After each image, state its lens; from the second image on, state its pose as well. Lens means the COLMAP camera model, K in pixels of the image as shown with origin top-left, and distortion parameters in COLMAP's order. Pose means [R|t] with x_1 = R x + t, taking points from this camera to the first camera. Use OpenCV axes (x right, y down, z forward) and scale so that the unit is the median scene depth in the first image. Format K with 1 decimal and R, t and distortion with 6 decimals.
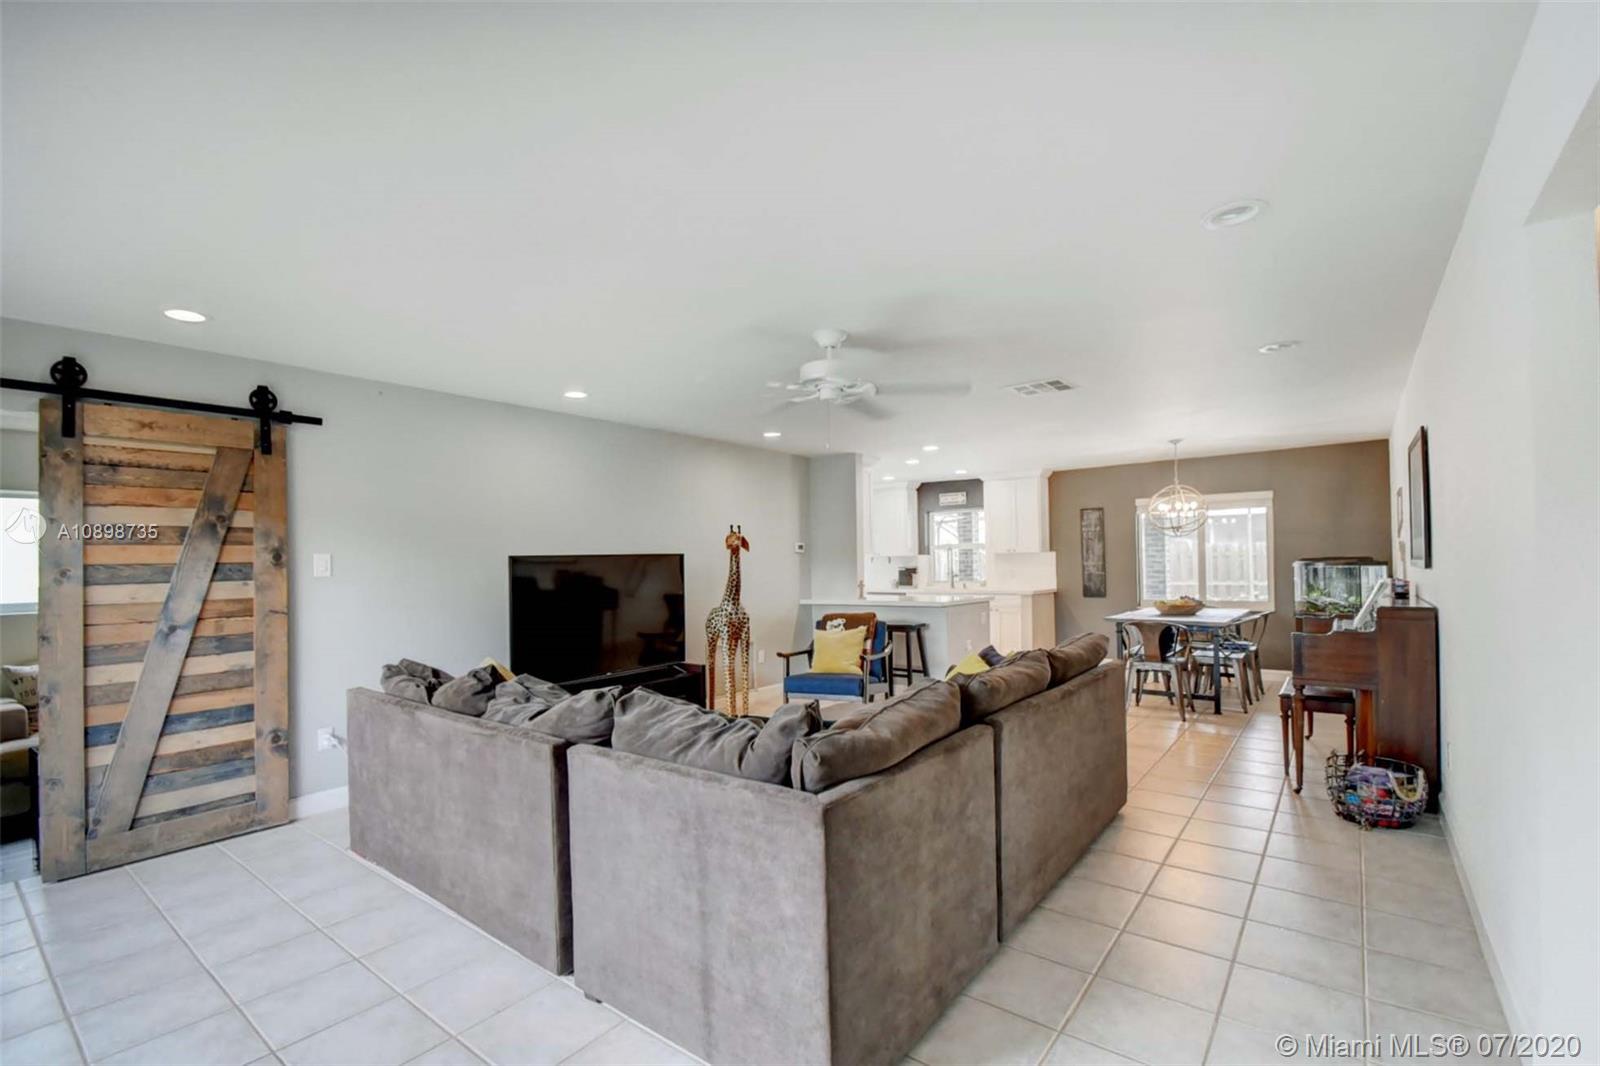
lens RADIAL K [[701.3, 0, 790.7], [0, 701.3, 558.0], [0, 0, 1]] dist [0.002099, -0.009706]
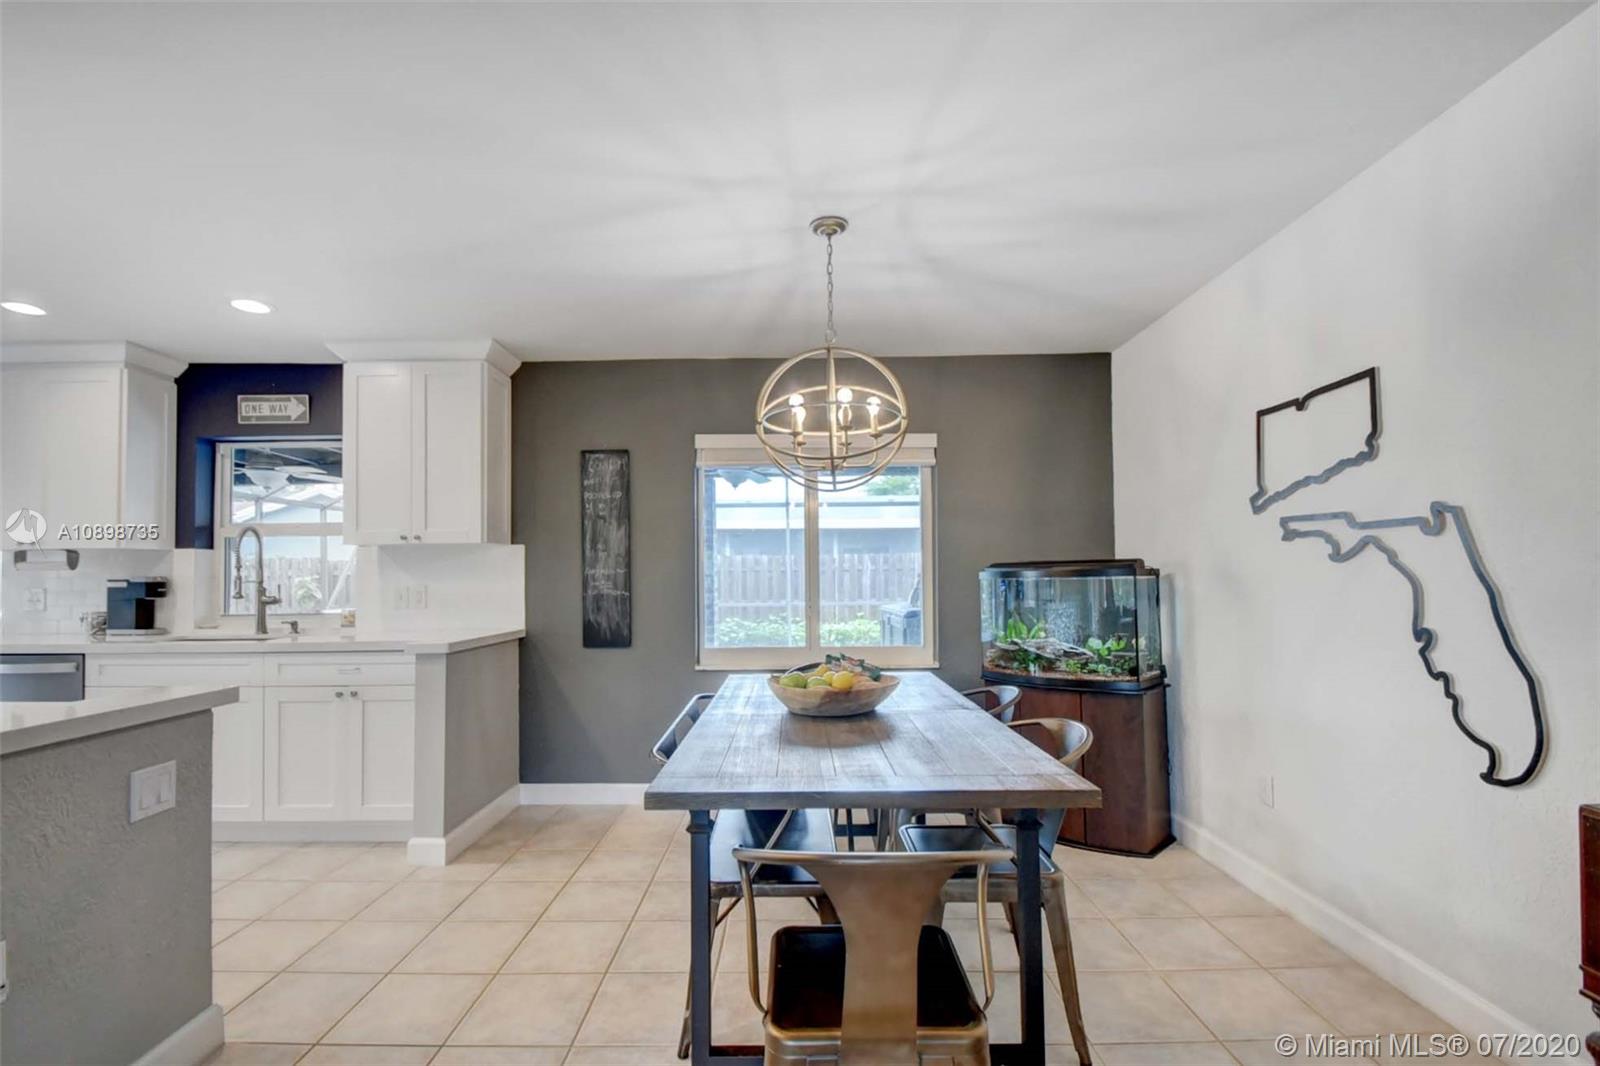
lens RADIAL K [[710.5, 0, 797.5], [0, 710.5, 554.1], [0, 0, 1]] dist [0.019834, -0.018330]
pose [[0.782503, 0.030117, 0.621917, 0.634182], [-0.009976, 0.999308, -0.035841, 0.029550], [-0.622566, 0.021841, 0.782262, 1.475838]]
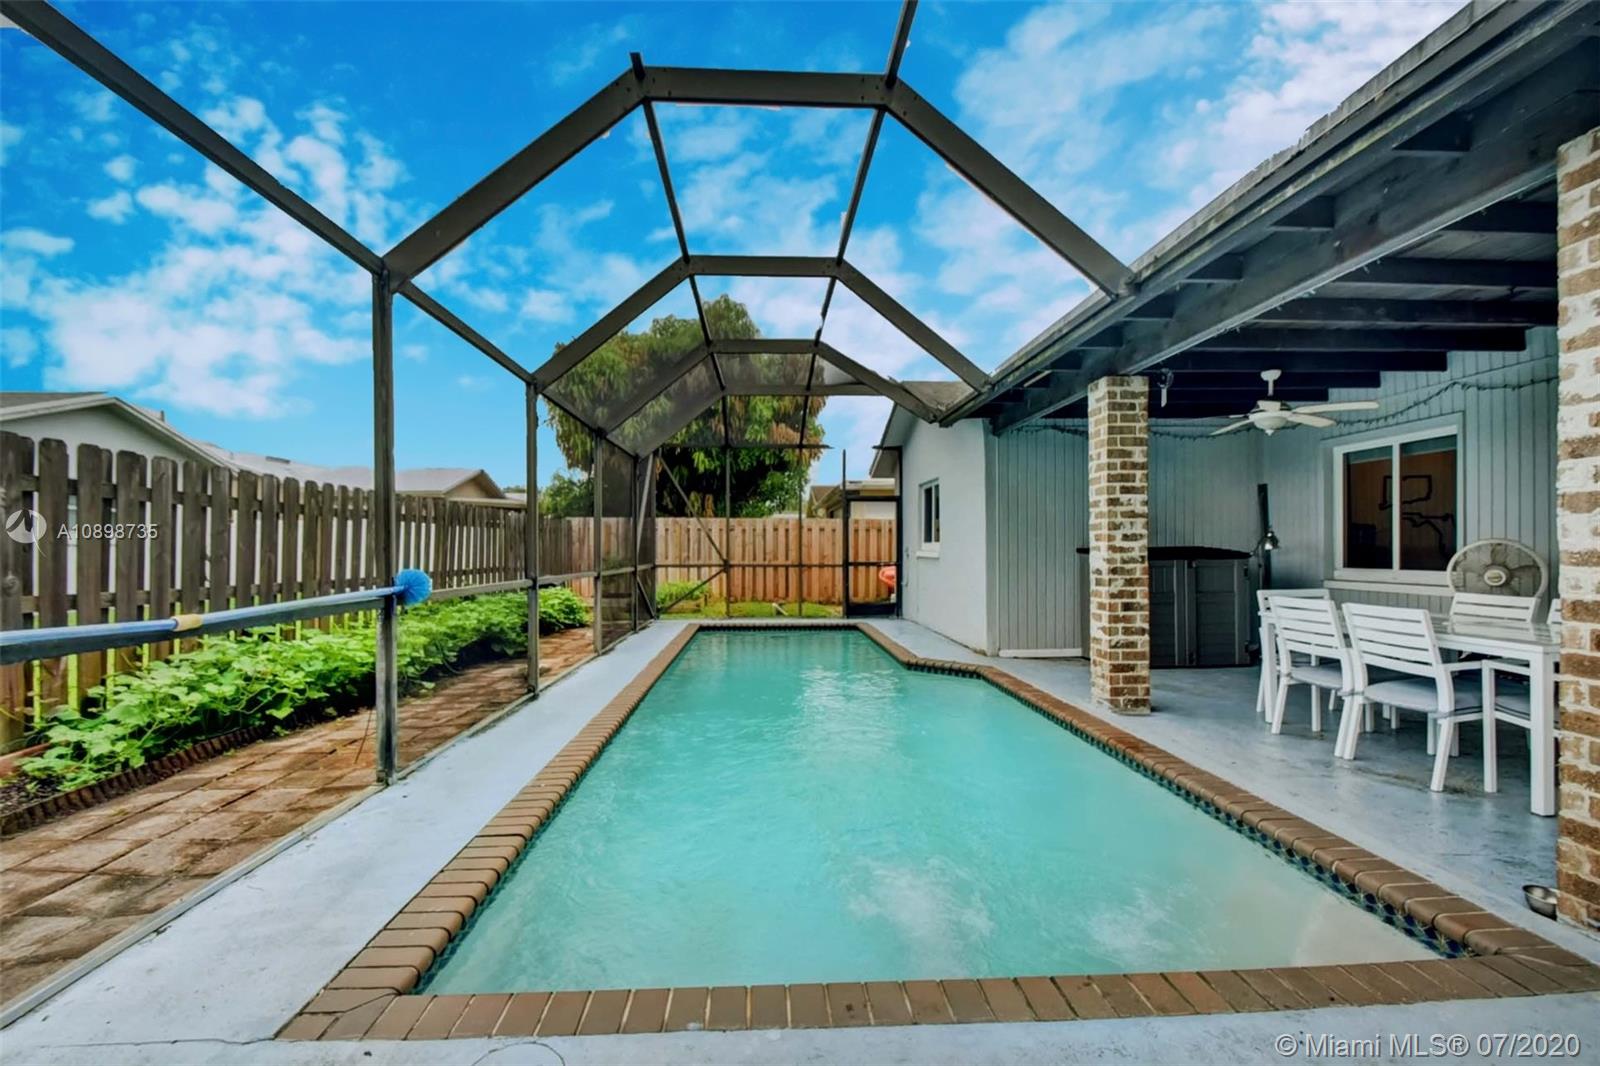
lens RADIAL K [[701.3, 0, 790.7], [0, 701.3, 558.0], [0, 0, 1]] dist [0.002099, -0.009706]
pose [[-0.636807, 0.012076, 0.770929, 1.069495], [0.008228, 0.999927, -0.008866, 0.113000], [-0.770980, 0.000698, -0.636859, 4.926688]]
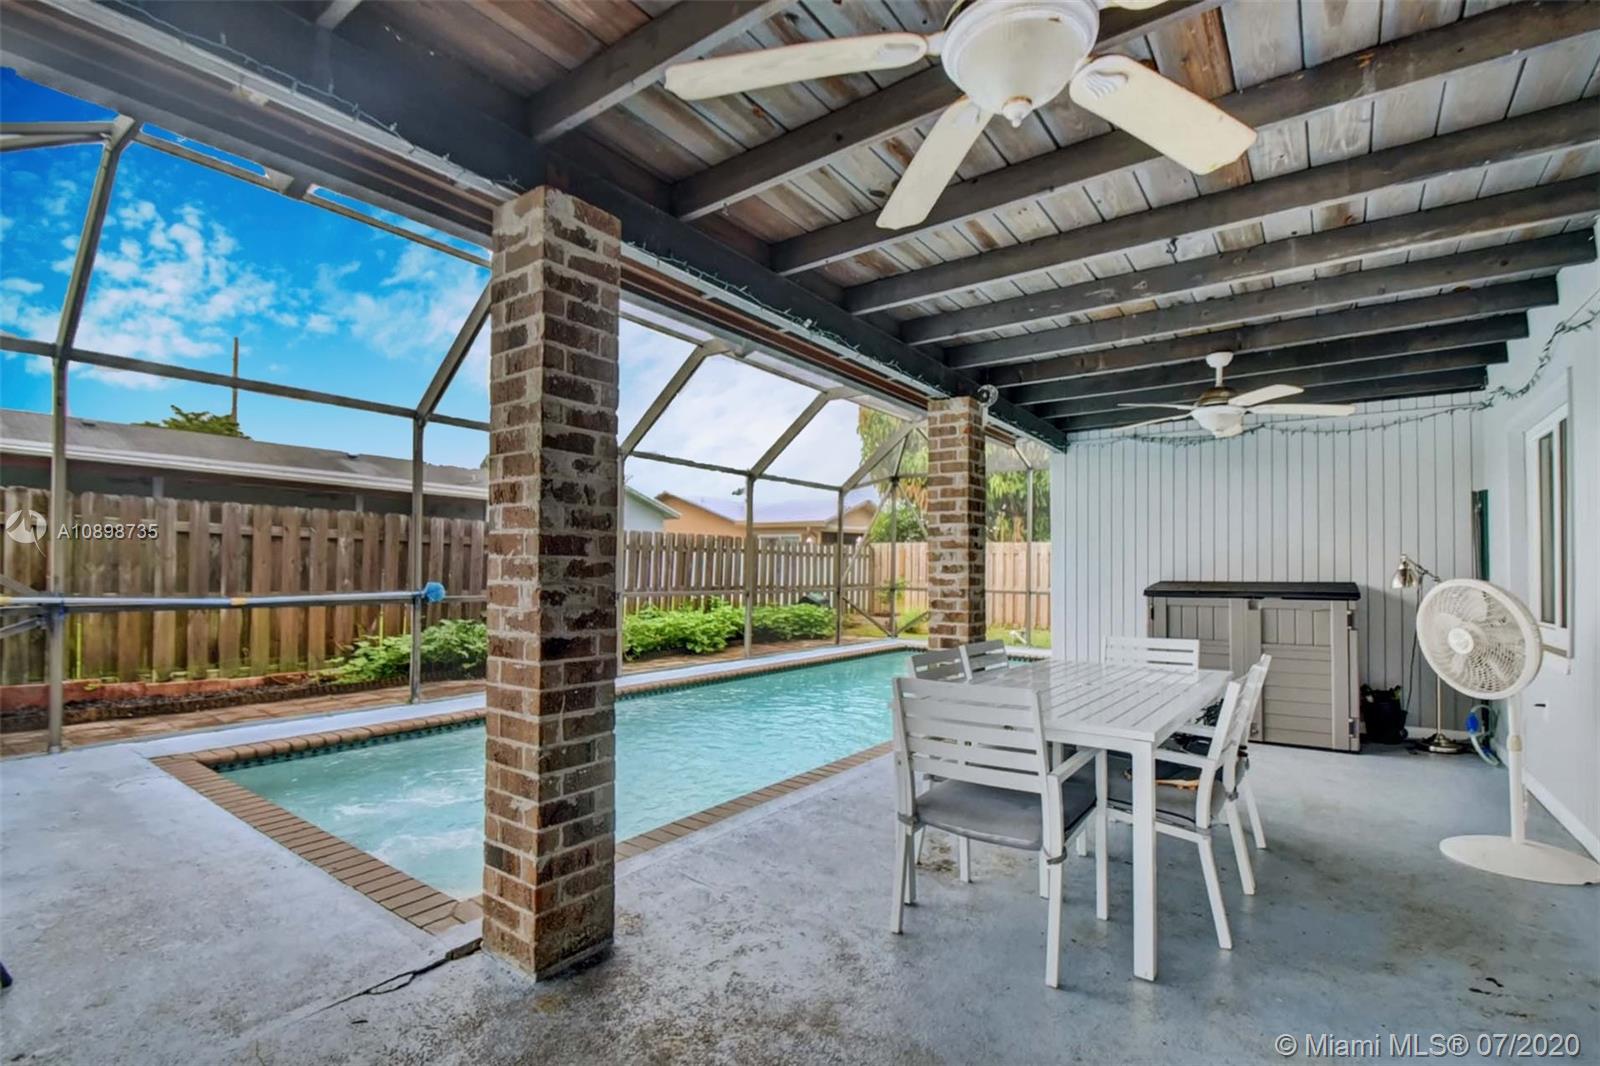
lens RADIAL K [[701.3, 0, 790.7], [0, 701.3, 558.0], [0, 0, 1]] dist [0.002099, -0.009706]
pose [[-0.028951, 0.034311, 0.998992, 0.362085], [-0.022133, 0.999144, -0.034958, 0.095410], [-0.999336, -0.023123, -0.028166, 3.765694]]
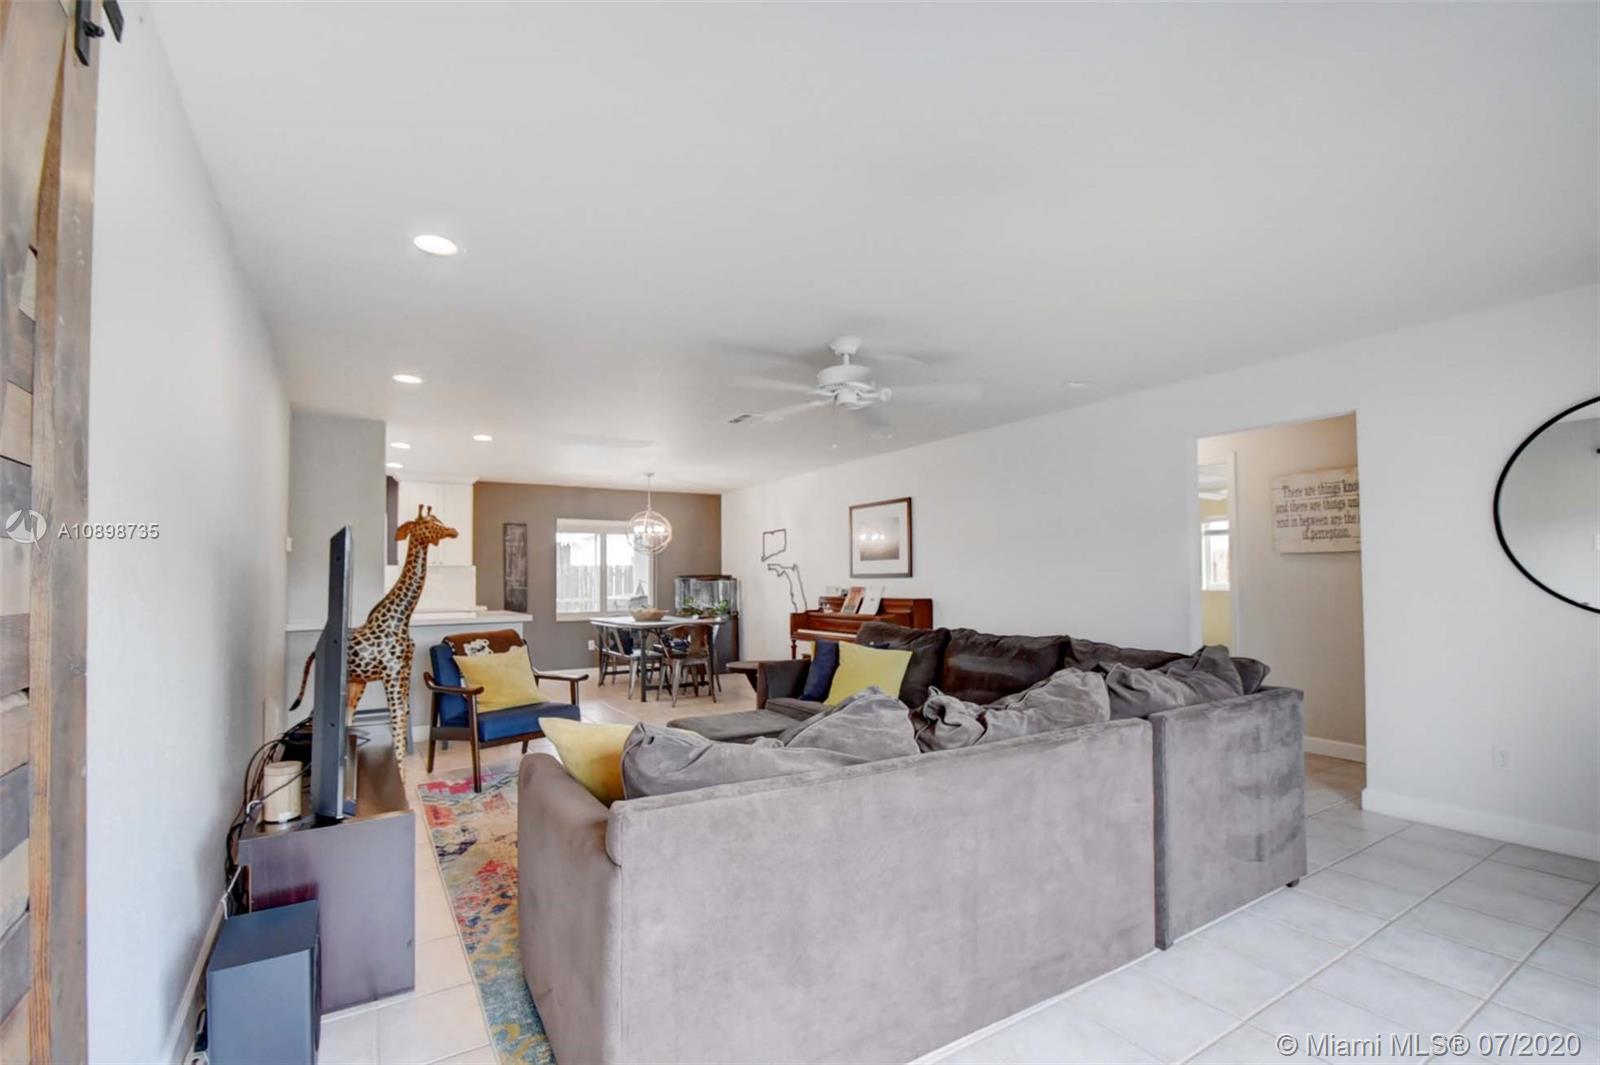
lens RADIAL K [[701.3, 0, 790.7], [0, 701.3, 557.5], [0, 0, 1]] dist [0.002099, -0.009706]
pose [[0.345416, 0.043998, 0.937418, -0.973956], [-0.006395, 0.998988, -0.044531, 0.051091], [-0.938428, 0.009387, 0.345348, 0.738494]]
